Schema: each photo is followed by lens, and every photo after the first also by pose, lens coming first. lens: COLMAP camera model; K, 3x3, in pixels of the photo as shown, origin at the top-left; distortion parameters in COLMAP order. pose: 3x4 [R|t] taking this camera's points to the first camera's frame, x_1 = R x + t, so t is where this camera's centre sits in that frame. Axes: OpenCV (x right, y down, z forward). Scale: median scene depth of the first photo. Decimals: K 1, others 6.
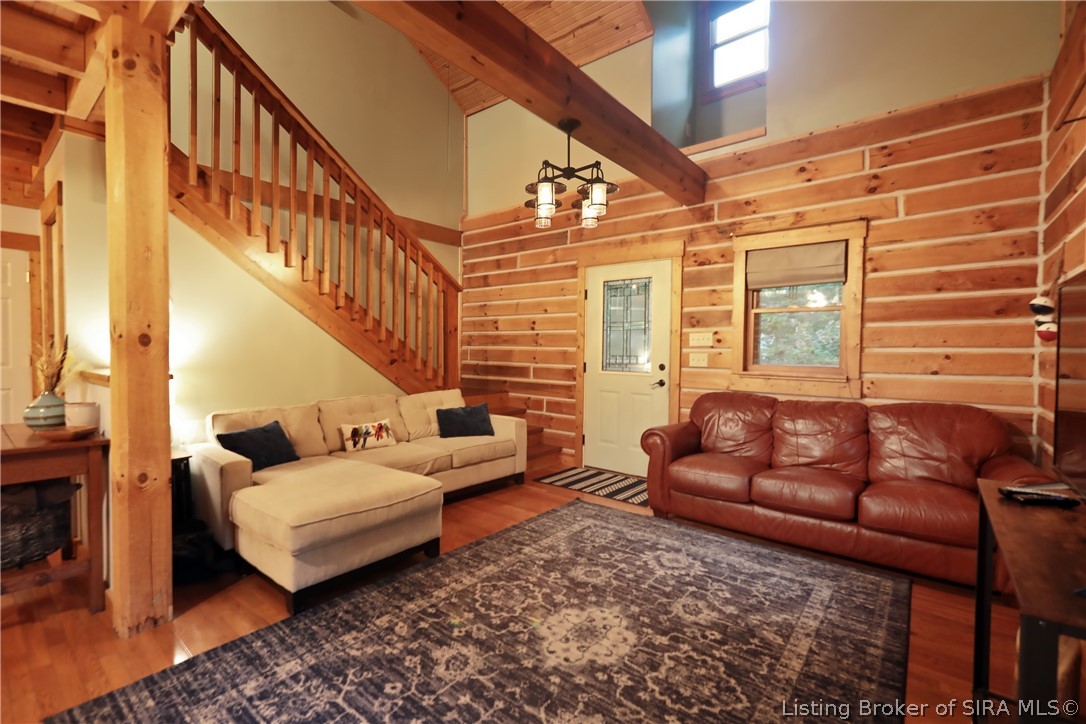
lens RADIAL K [[479.2, 0, 544.8], [0, 479.2, 363.6], [0, 0, 1]] dist [-0.006560, 0.001533]
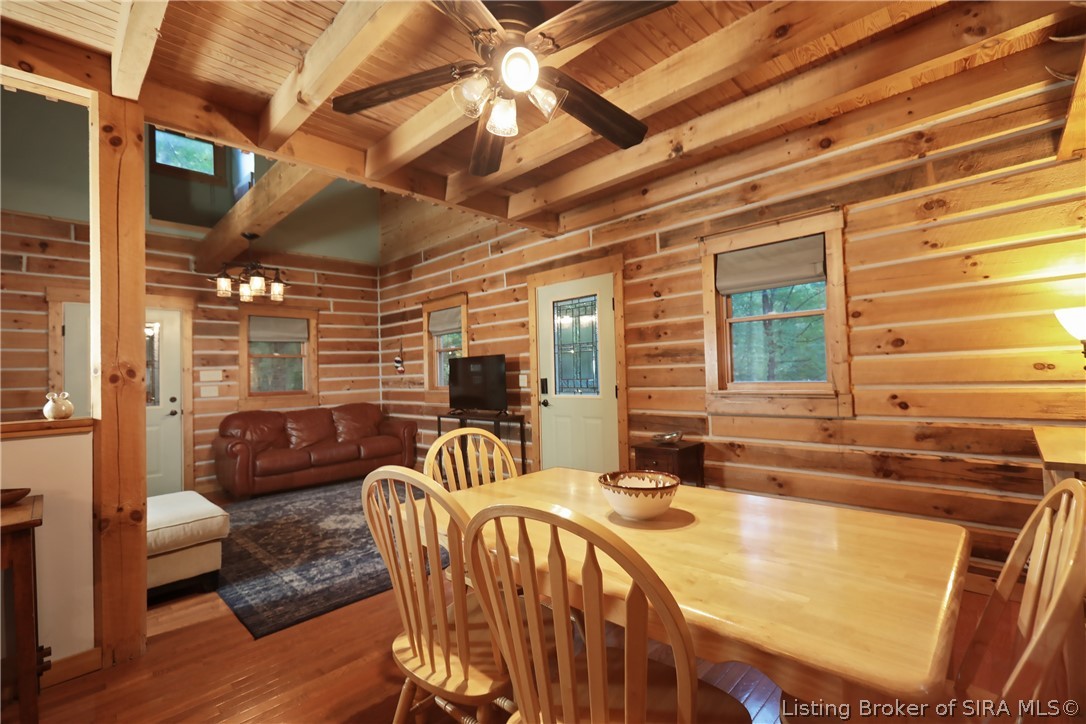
lens RADIAL K [[479.2, 0, 544.2], [0, 479.2, 362.6], [0, 0, 1]] dist [-0.006560, 0.001533]
pose [[0.087992, 0.008445, 0.996085, -1.580672], [0.061895, 0.997985, -0.013929, -0.019675], [-0.994196, 0.062879, 0.087292, -0.047334]]
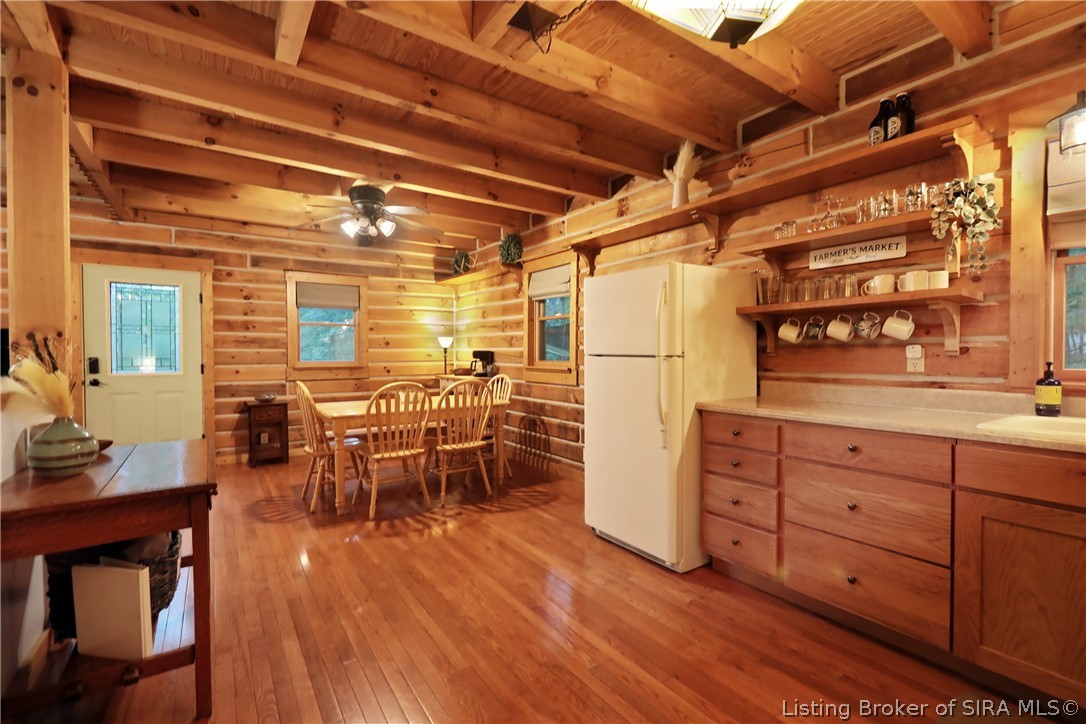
lens RADIAL K [[479.2, 0, 541.6], [0, 479.2, 361.9], [0, 0, 1]] dist [-0.006560, 0.001533]
pose [[-0.959539, -0.013448, 0.281254, -1.898996], [0.000083, 0.998845, 0.048044, -0.056891], [-0.281575, 0.046123, -0.958430, 1.463665]]
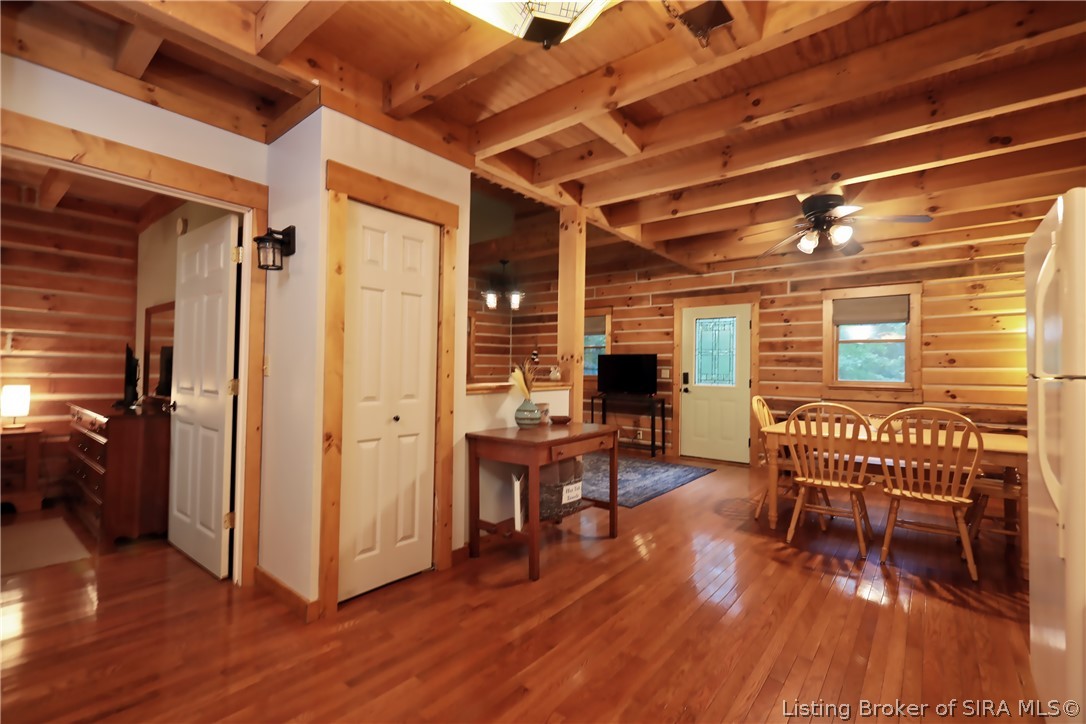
lens RADIAL K [[479.2, 0, 545.2], [0, 479.2, 362.3], [0, 0, 1]] dist [-0.006560, 0.001533]
pose [[-0.000092, 0.004578, 0.999990, -2.403626], [0.013896, 0.999893, -0.004576, -0.041195], [-0.999903, 0.013896, -0.000156, 0.943716]]
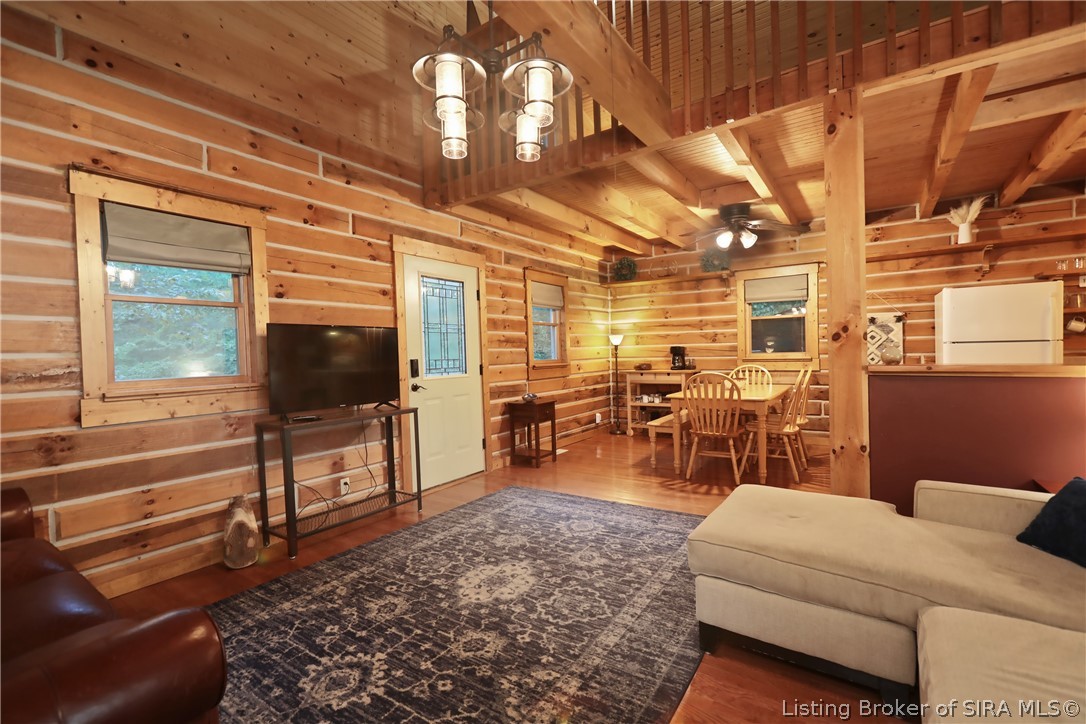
lens RADIAL K [[479.2, 0, 542.1], [0, 479.2, 362.0], [0, 0, 1]] dist [-0.006560, 0.001533]
pose [[-0.996930, 0.018329, -0.076128, 0.046042], [0.014908, 0.998864, 0.045256, -0.044764], [0.076871, 0.043983, -0.996070, 1.889828]]
